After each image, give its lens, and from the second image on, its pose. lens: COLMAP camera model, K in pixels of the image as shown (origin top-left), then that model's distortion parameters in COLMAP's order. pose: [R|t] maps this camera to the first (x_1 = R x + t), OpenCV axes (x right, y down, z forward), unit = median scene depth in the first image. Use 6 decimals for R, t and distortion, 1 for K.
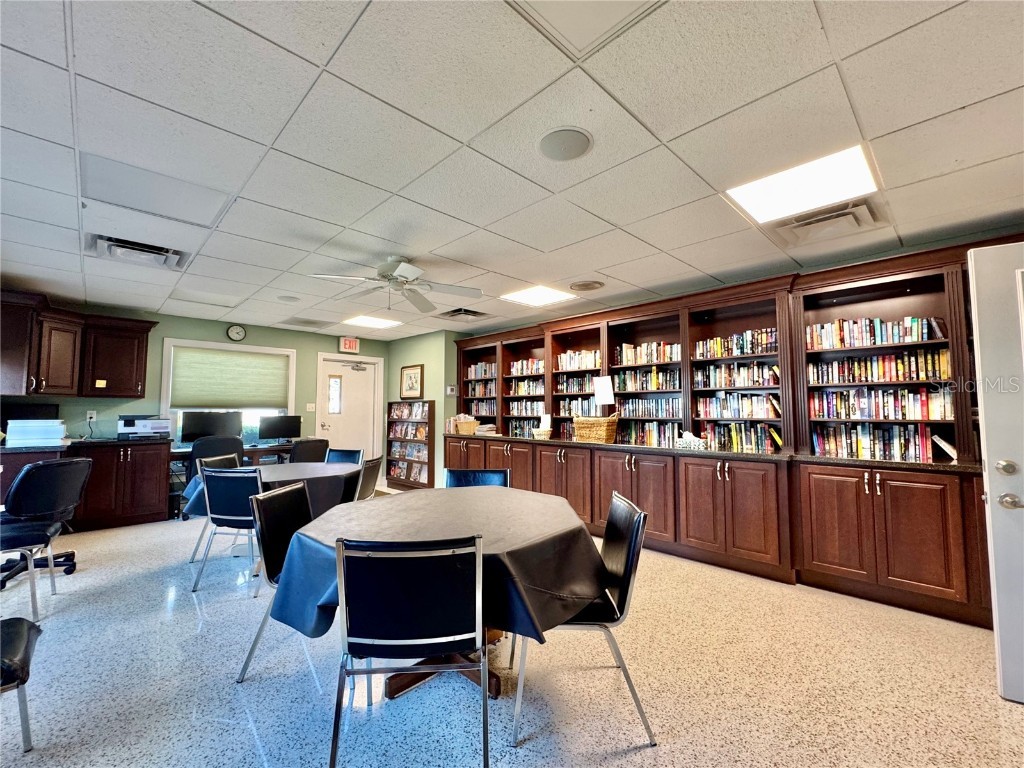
lens RADIAL K [[431.1, 0, 512.0], [0, 431.1, 384.0], [0, 0, 1]] dist [-0.003783, -0.000062]
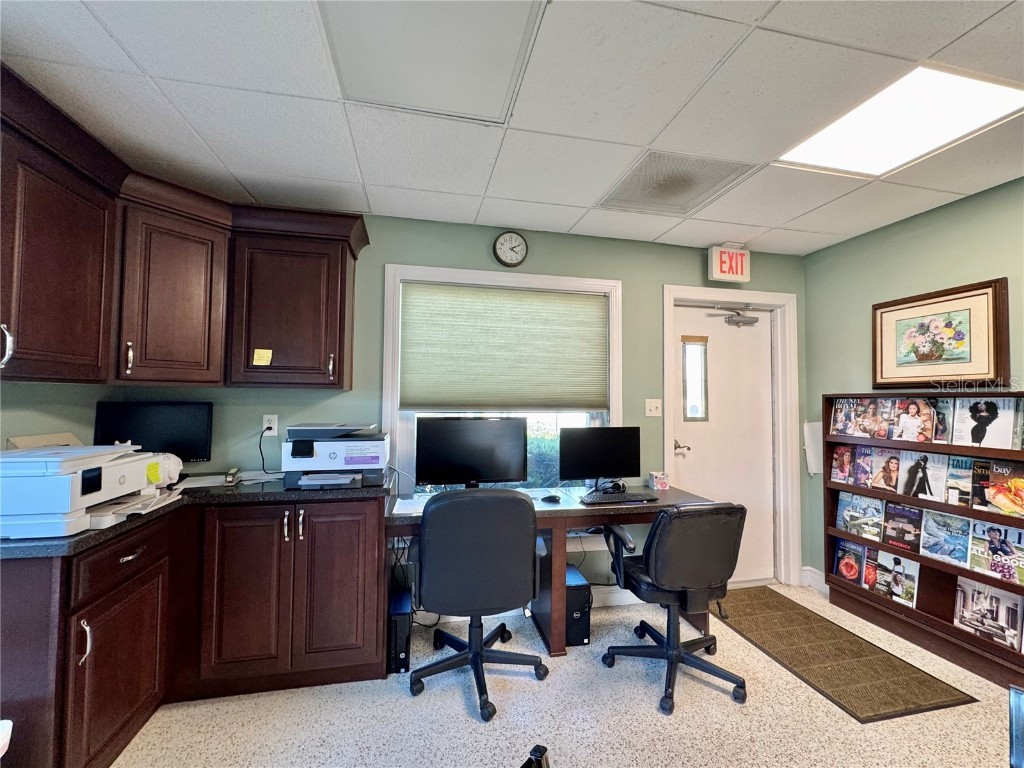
lens RADIAL K [[411.7, 0, 512.0], [0, 411.7, 384.0], [0, 0, 1]] dist [-0.001745, -0.000041]
pose [[0.846531, -0.012901, -0.532183, -0.384214], [0.025237, 0.999555, 0.015912, 0.020569], [0.531741, -0.026900, 0.846480, 0.589351]]
